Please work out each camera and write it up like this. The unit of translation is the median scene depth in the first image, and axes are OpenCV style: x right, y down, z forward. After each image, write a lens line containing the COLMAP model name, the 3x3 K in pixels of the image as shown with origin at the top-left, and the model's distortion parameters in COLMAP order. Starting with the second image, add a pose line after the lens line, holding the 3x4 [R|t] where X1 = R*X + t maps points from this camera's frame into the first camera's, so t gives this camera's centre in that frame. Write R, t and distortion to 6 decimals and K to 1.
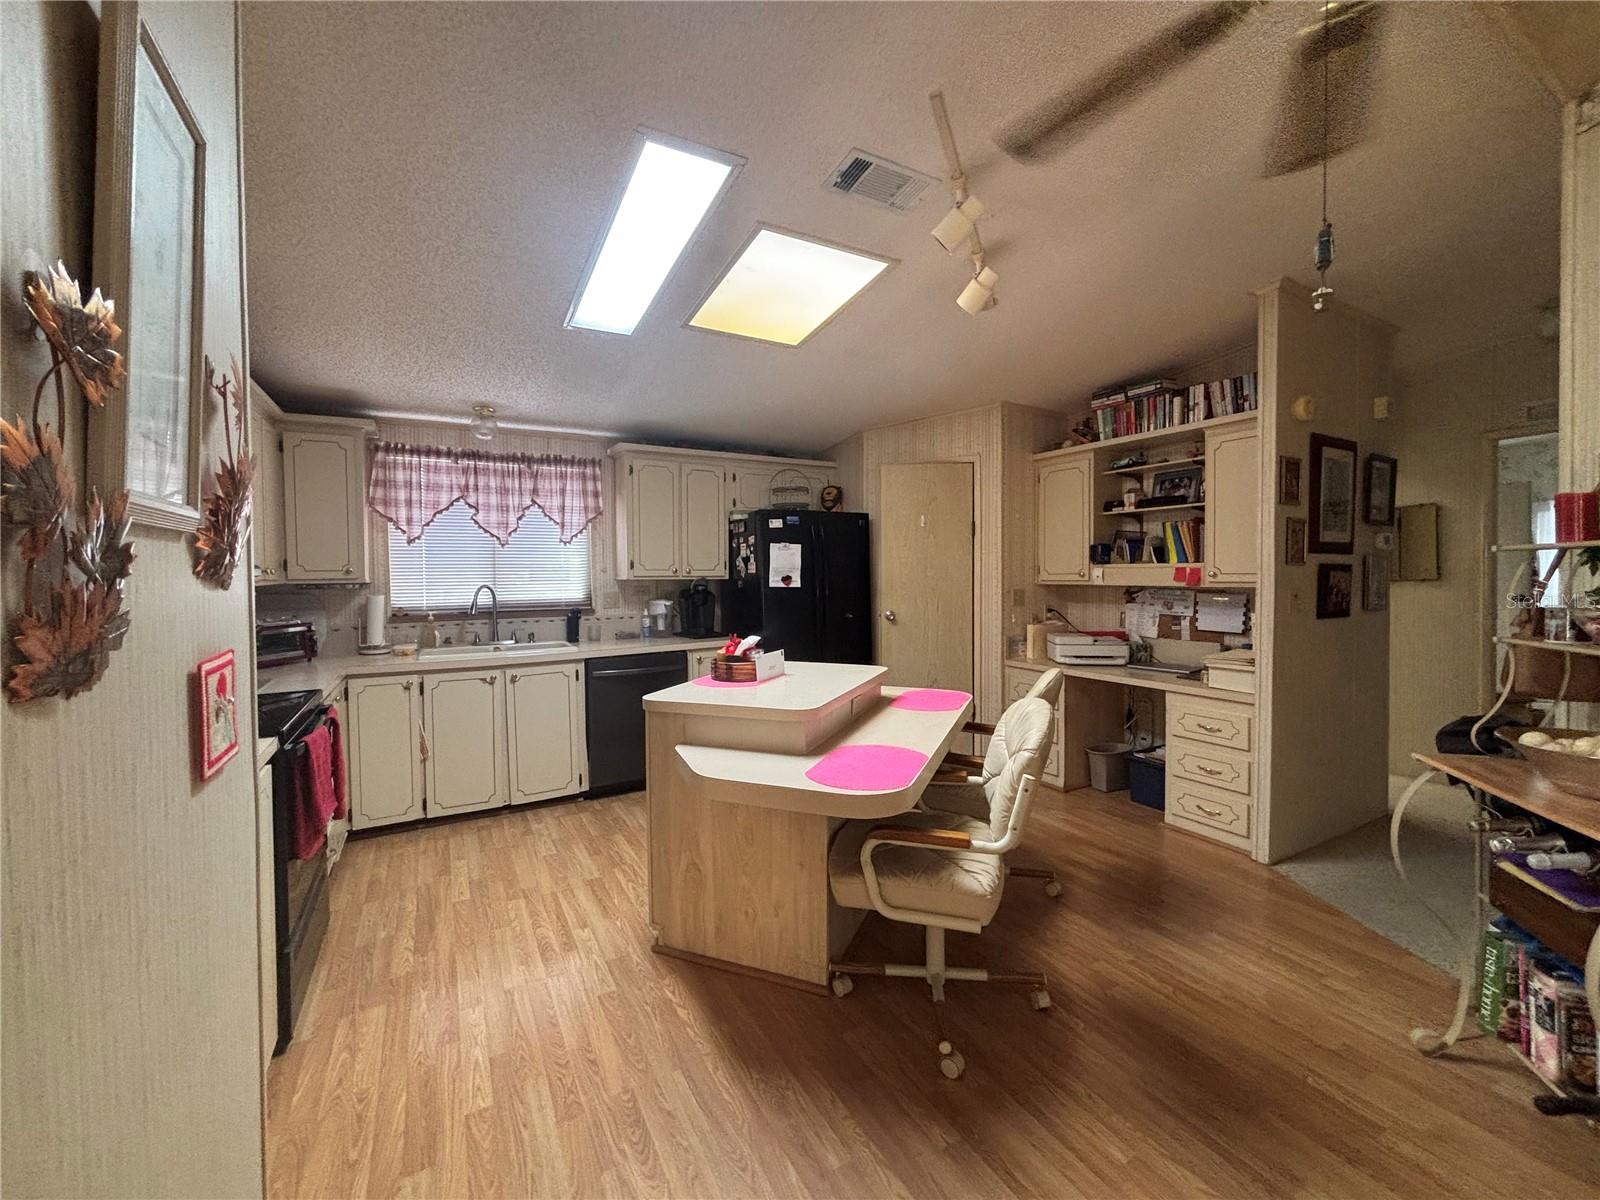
lens RADIAL K [[648.4, 0, 796.2], [0, 648.4, 594.4], [0, 0, 1]] dist [-0.003389, -0.000112]
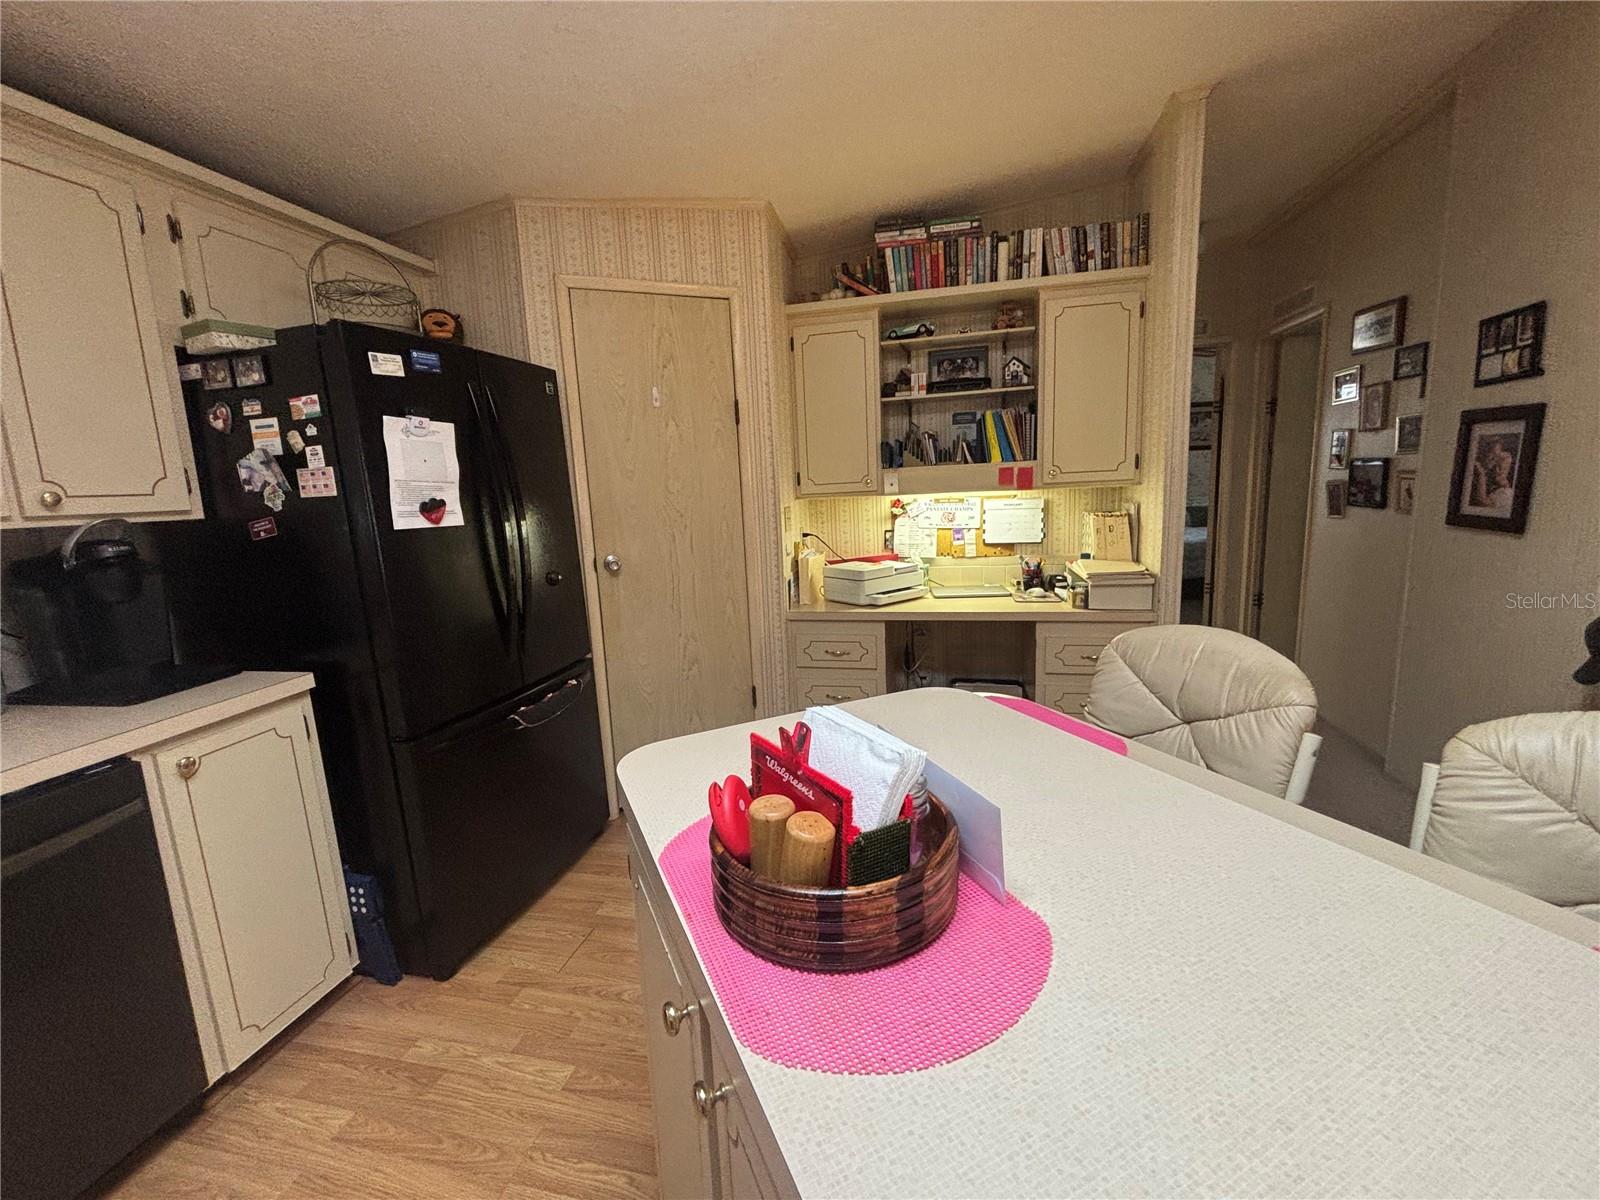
lens RADIAL K [[648.4, 0, 800.3], [0, 648.4, 592.3], [0, 0, 1]] dist [-0.003389, -0.000112]
pose [[0.672133, -0.143253, 0.726441, -0.167765], [0.063683, 0.988655, 0.136039, -0.012101], [-0.737687, -0.045174, 0.673630, 0.561086]]
